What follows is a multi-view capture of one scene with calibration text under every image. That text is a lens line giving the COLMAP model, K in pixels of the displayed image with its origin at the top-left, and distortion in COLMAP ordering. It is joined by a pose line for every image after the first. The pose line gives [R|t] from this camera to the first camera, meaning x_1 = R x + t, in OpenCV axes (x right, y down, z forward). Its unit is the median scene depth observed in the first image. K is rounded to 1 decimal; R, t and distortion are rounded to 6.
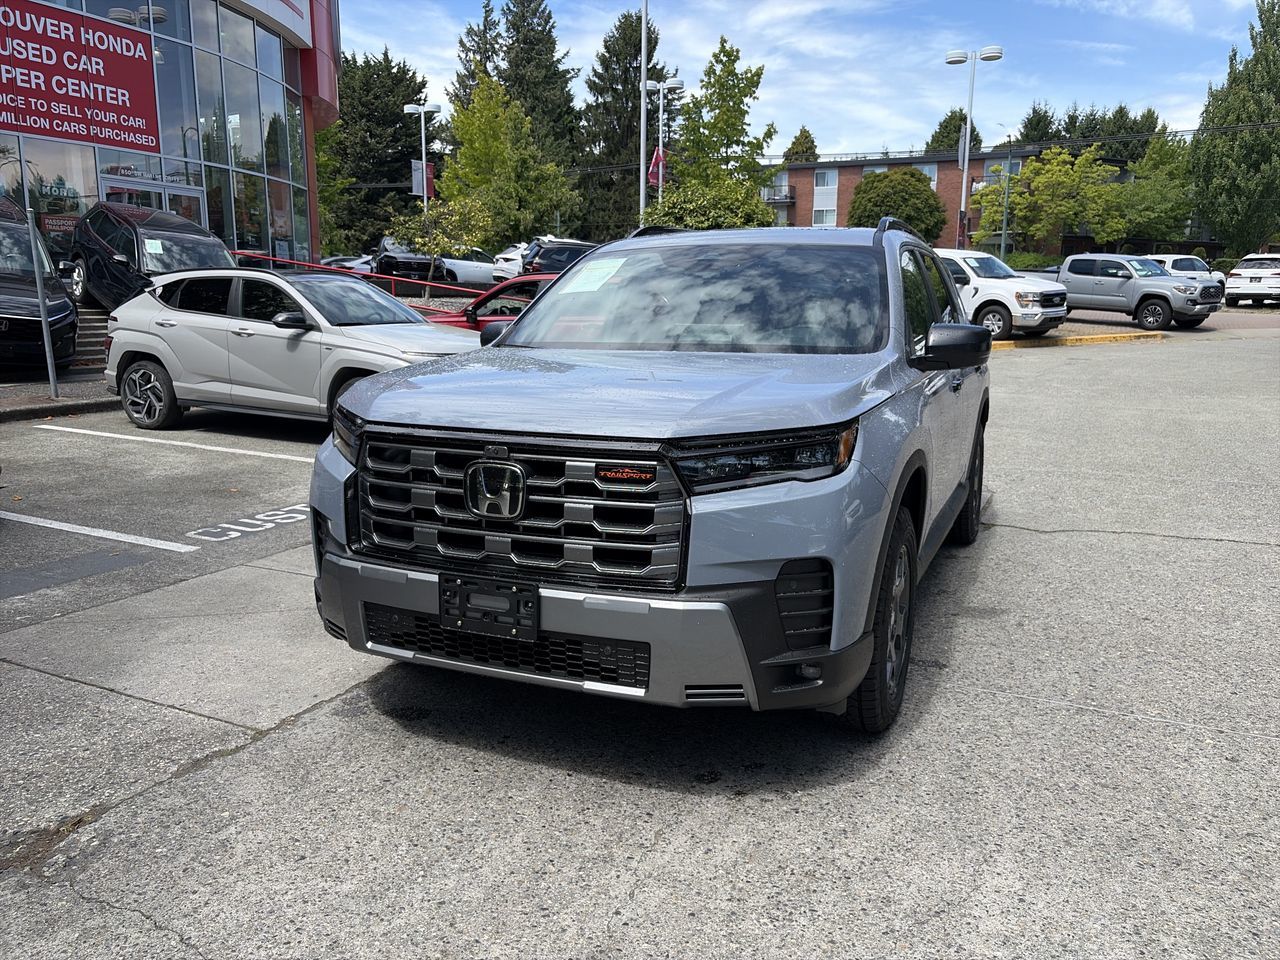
lens RADIAL K [[976.5, 0, 633.6], [0, 976.5, 481.7], [0, 0, 1]] dist [0.034691, -0.033222]
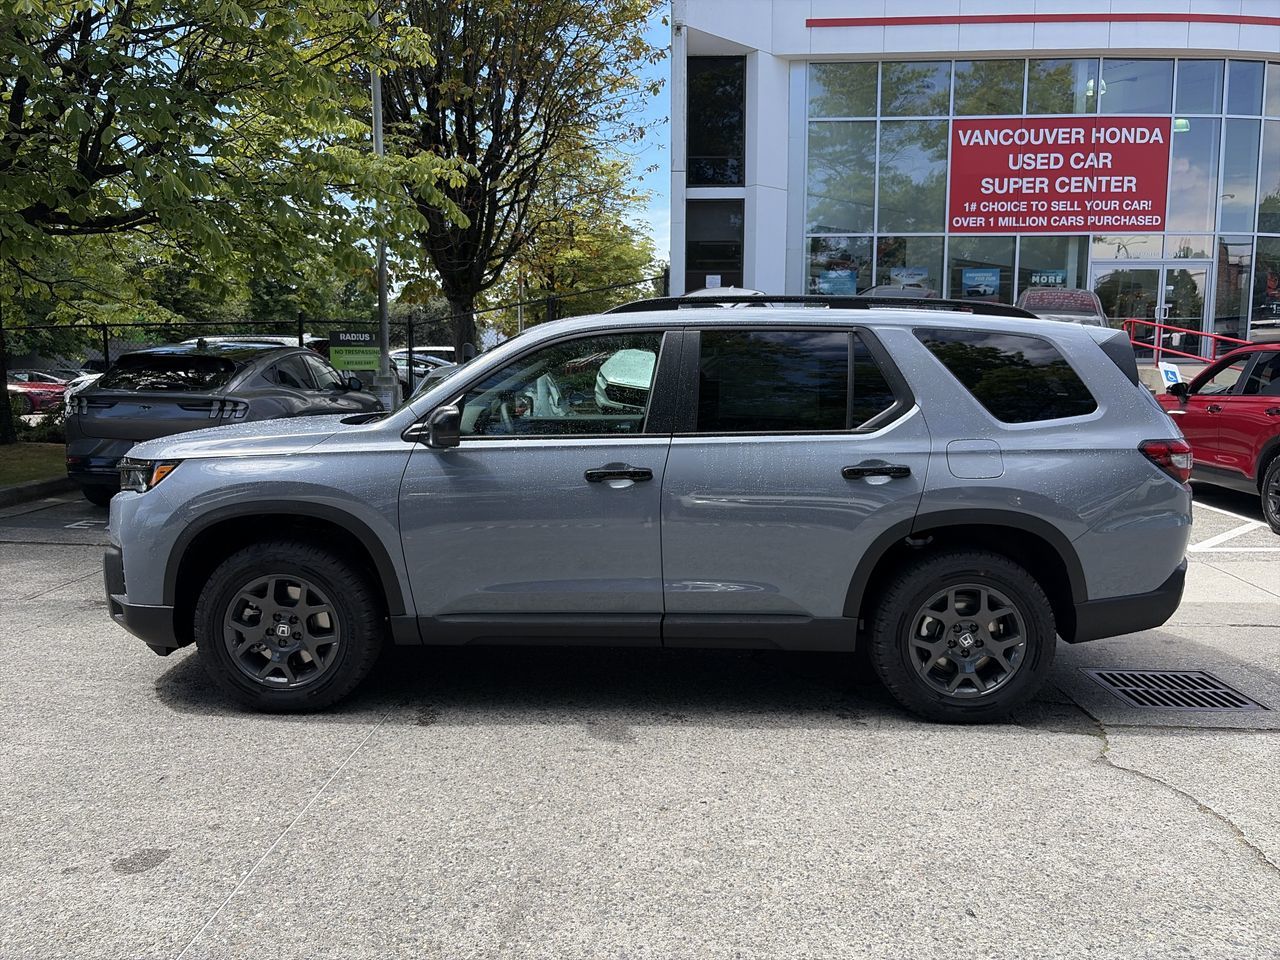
lens RADIAL K [[976.5, 0, 639.5], [0, 976.5, 479.9], [0, 0, 1]] dist [0.034691, -0.033222]
pose [[0.397633, 0.104337, -0.911593, 0.530304], [-0.171473, 0.984460, 0.037881, -0.059914], [0.901380, 0.141251, 0.409344, 0.291710]]
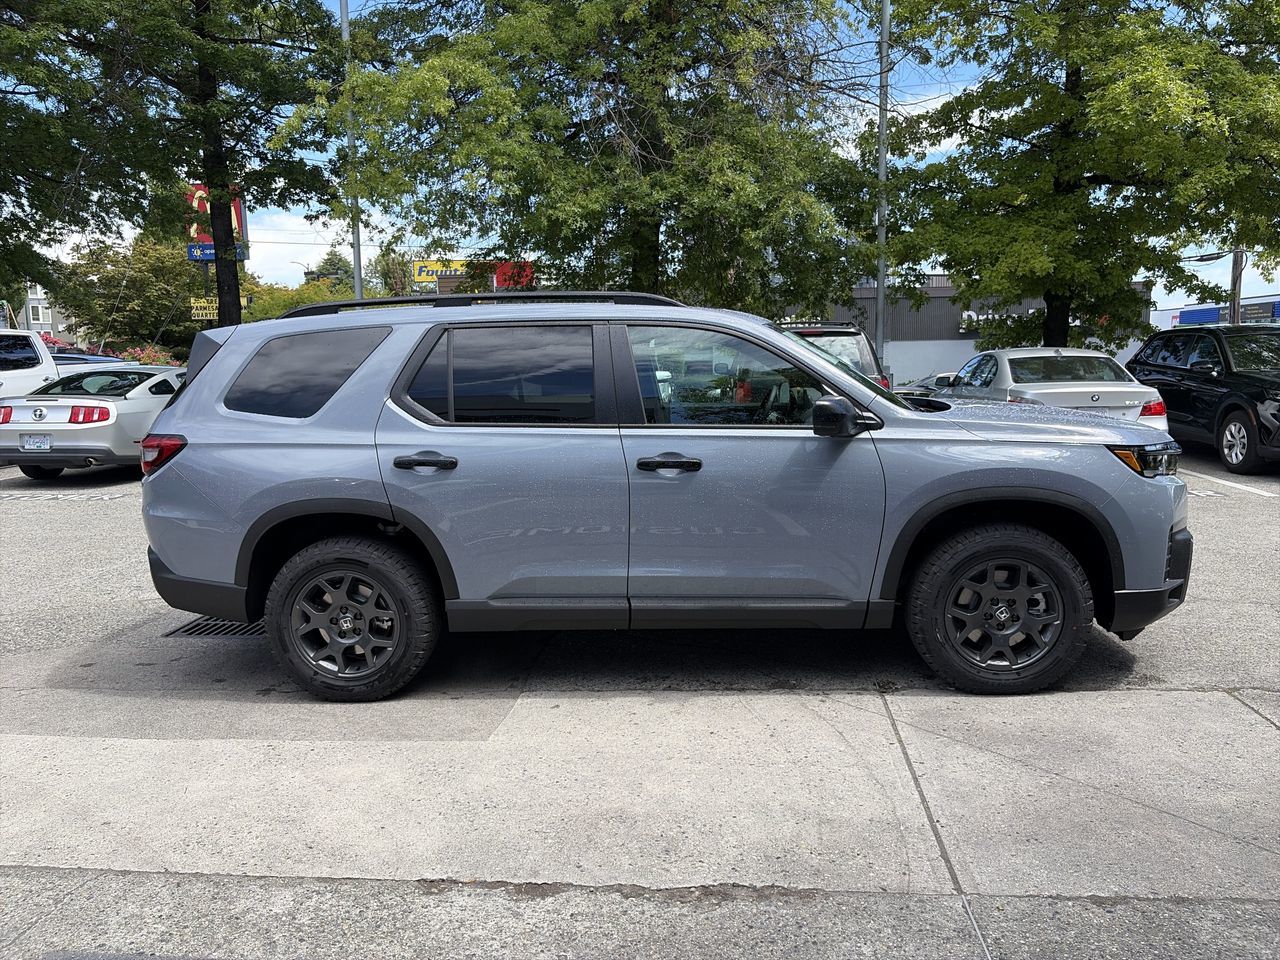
lens RADIAL K [[976.5, 0, 642.6], [0, 976.5, 479.2], [0, 0, 1]] dist [0.034691, -0.033222]
pose [[-0.344662, -0.115858, 0.931550, -0.428456], [0.190363, 0.963110, 0.190215, -0.136877], [-0.919223, 0.242893, -0.309892, 0.677280]]
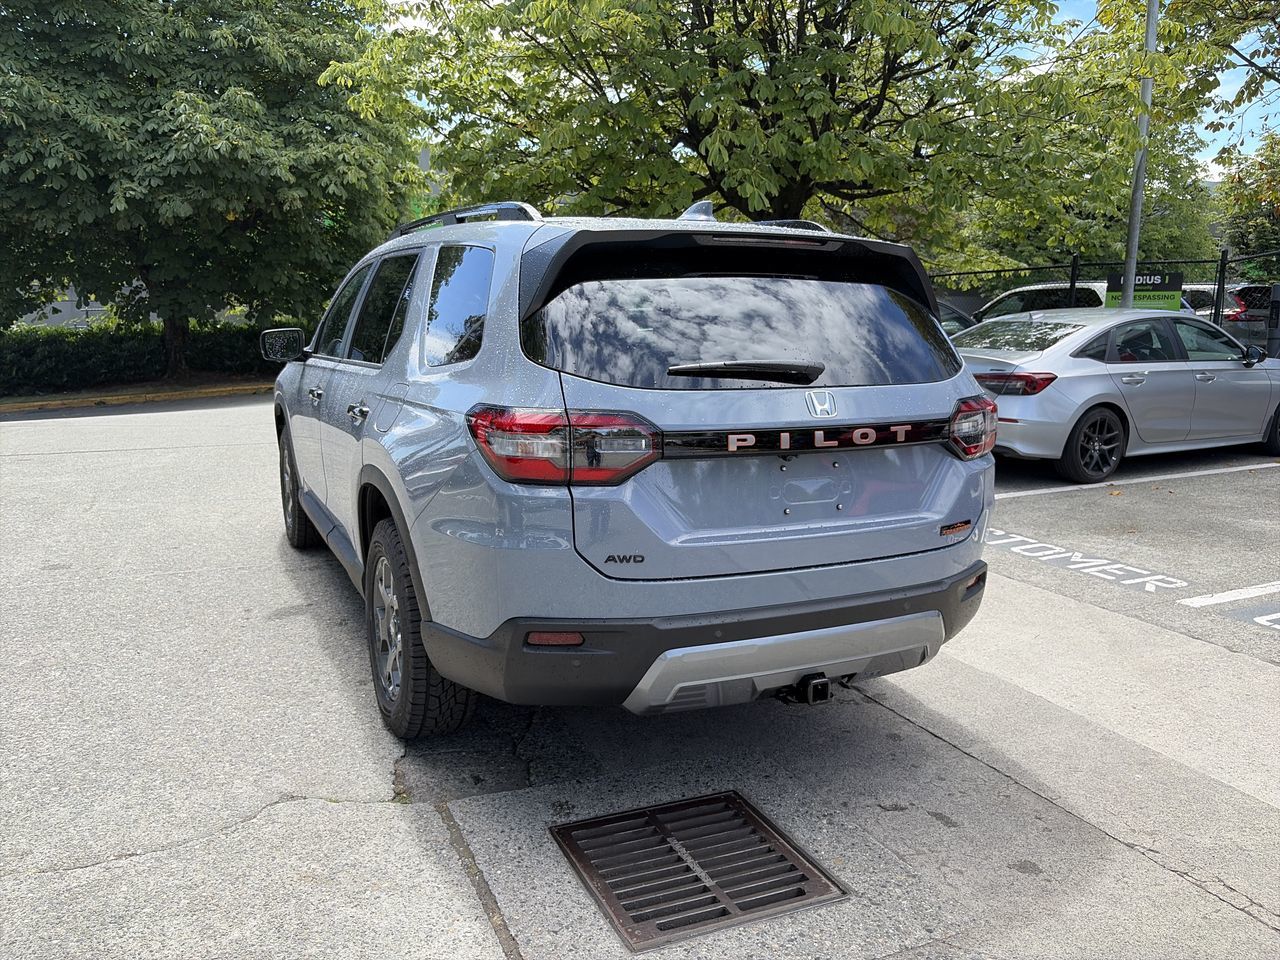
lens RADIAL K [[976.5, 0, 646.4], [0, 976.5, 486.1], [0, 0, 1]] dist [0.034691, -0.033222]
pose [[-0.642832, 0.123924, -0.755917, 0.406904], [-0.153251, 0.946070, 0.285422, -0.160592], [0.750521, 0.299323, -0.589173, 0.859215]]
